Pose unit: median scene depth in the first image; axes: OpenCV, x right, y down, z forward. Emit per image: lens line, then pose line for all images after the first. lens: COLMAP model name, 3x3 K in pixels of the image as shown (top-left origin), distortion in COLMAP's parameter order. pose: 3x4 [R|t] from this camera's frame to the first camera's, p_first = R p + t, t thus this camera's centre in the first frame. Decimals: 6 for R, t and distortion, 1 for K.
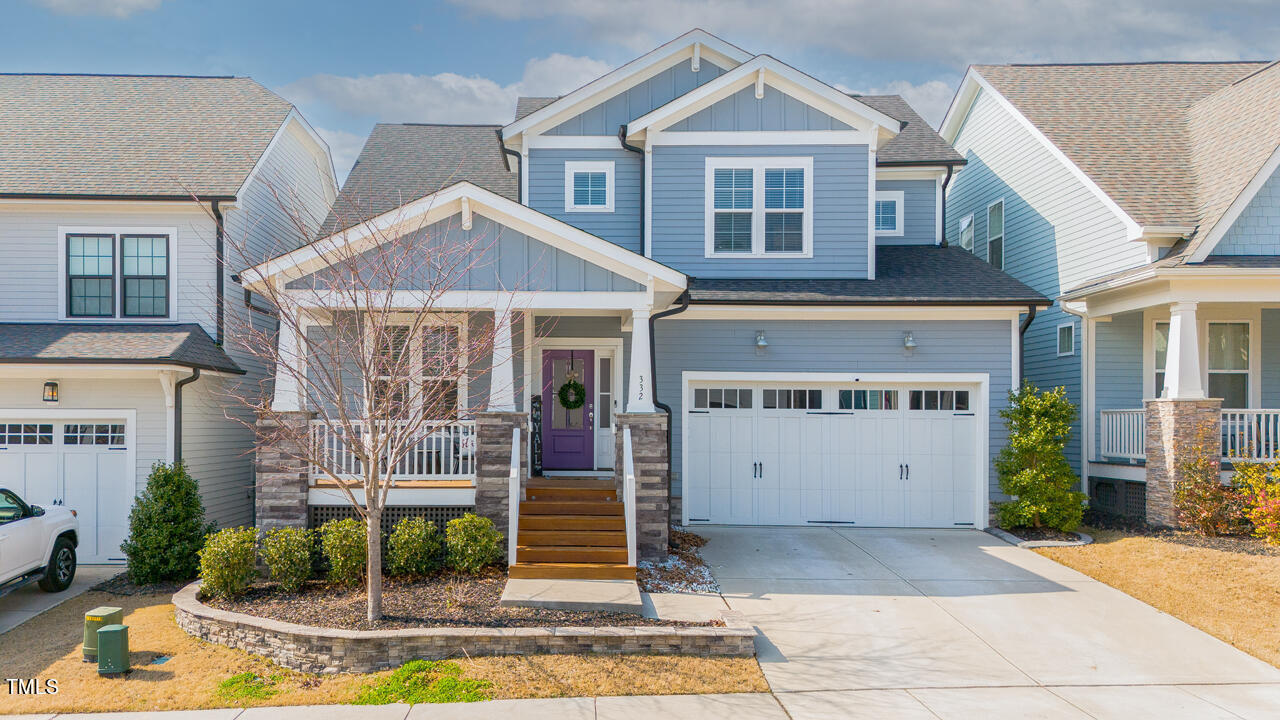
lens RADIAL K [[883.2, 0, 673.0], [0, 883.2, 433.4], [0, 0, 1]] dist [0.023854, -0.002169]
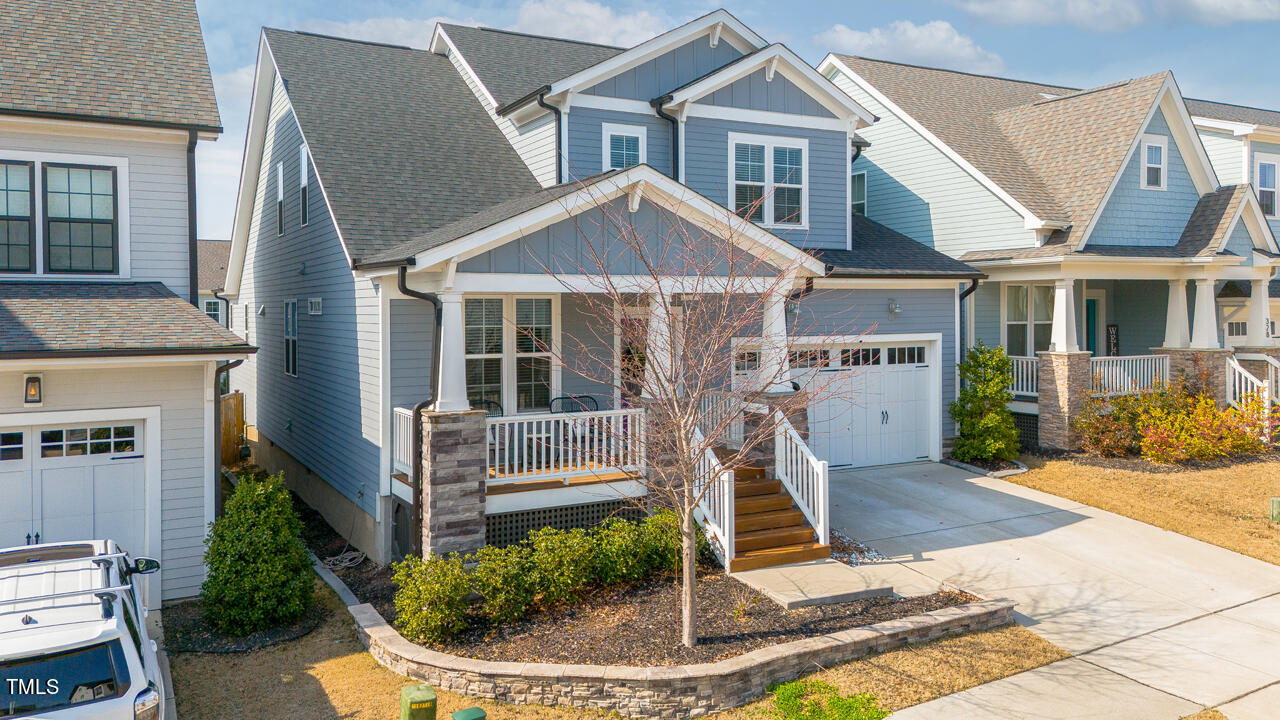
lens RADIAL K [[840.7, 0, 641.2], [0, 840.7, 325.6], [0, 0, 1]] dist [0.026960, 0.000574]
pose [[0.898219, -0.015681, 0.439269, -0.531808], [0.009305, 0.999818, 0.016664, -0.102363], [-0.439451, -0.010880, 0.898201, 0.143144]]
